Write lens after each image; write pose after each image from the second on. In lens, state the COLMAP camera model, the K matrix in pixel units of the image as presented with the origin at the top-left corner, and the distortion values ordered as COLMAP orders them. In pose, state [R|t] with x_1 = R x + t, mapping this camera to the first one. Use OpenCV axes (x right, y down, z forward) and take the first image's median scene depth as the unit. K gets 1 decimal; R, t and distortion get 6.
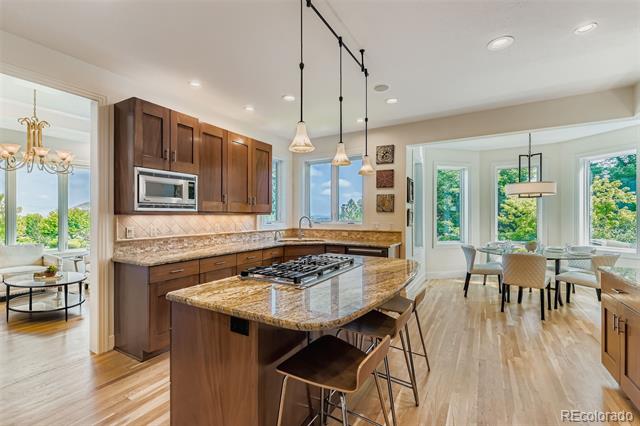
lens RADIAL K [[283.7, 0, 324.6], [0, 283.7, 212.9], [0, 0, 1]] dist [-0.003462, -0.000118]
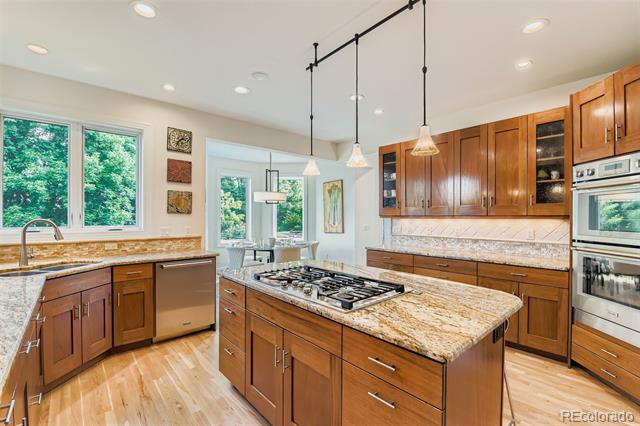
lens RADIAL K [[283.7, 0, 323.8], [0, 283.7, 217.8], [0, 0, 1]] dist [-0.003462, -0.000118]
pose [[0.320444, -0.004189, 0.947258, -0.408901], [-0.007581, 0.999947, 0.006986, 0.000670], [-0.947237, -0.009420, 0.320396, 0.364313]]
